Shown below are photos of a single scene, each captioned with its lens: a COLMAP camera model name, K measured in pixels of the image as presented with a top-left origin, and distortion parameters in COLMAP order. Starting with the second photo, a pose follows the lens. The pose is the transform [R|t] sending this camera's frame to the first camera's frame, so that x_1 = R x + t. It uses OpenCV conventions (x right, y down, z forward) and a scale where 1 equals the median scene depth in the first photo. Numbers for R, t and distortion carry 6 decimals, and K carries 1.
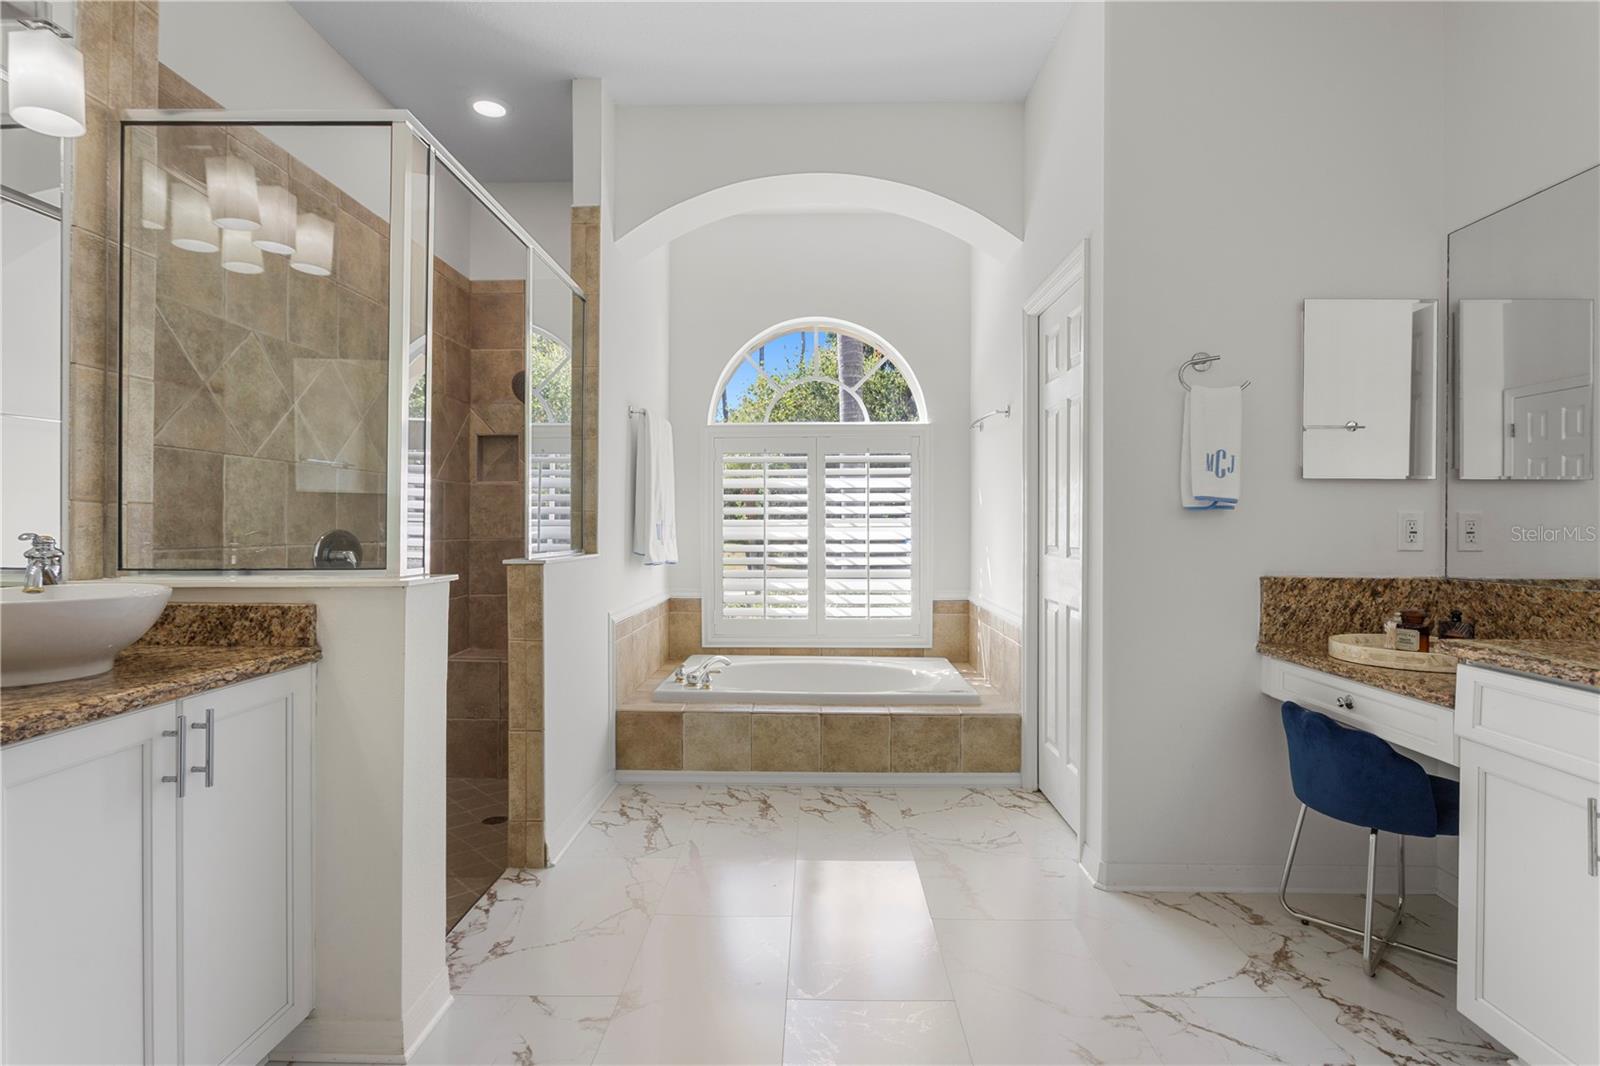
lens RADIAL K [[796.9, 0, 805.0], [0, 796.9, 539.8], [0, 0, 1]] dist [-0.014800, 0.006940]
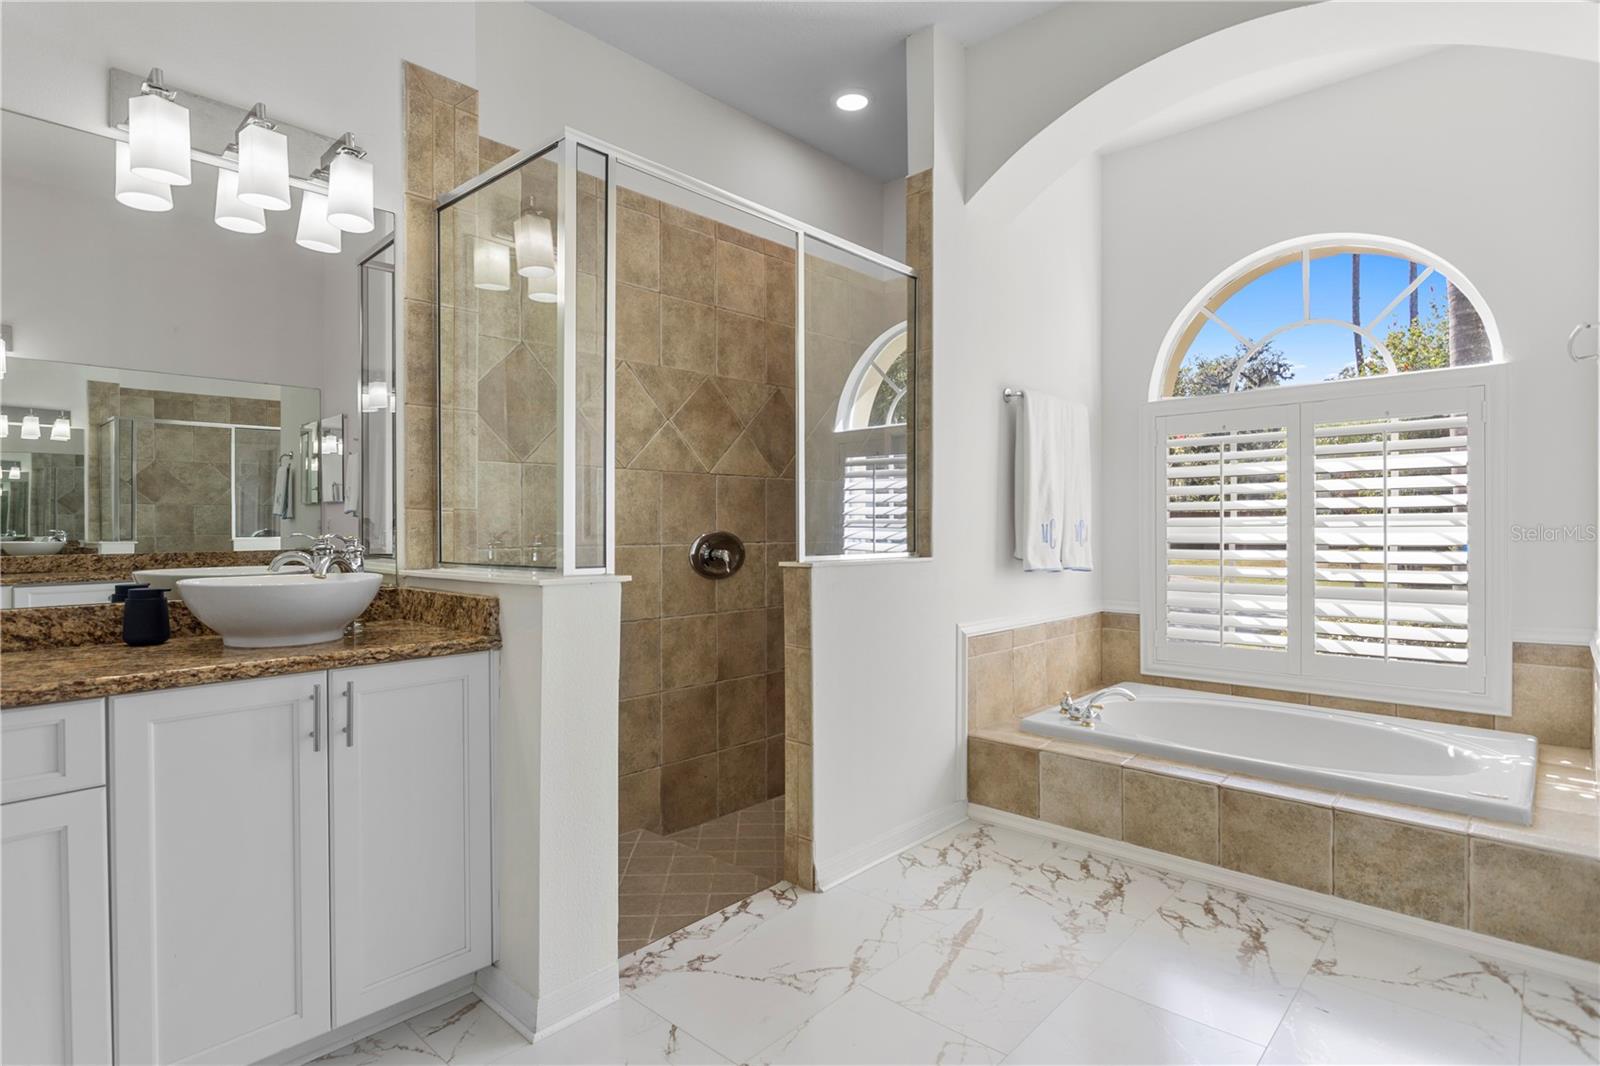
lens RADIAL K [[805.3, 0, 804.8], [0, 805.3, 542.8], [0, 0, 1]] dist [-0.017130, 0.009250]
pose [[0.753303, 0.009182, -0.657610, 0.218596], [-0.007376, 0.999958, 0.005513, -0.002708], [0.657632, 0.000698, 0.753339, 0.214245]]
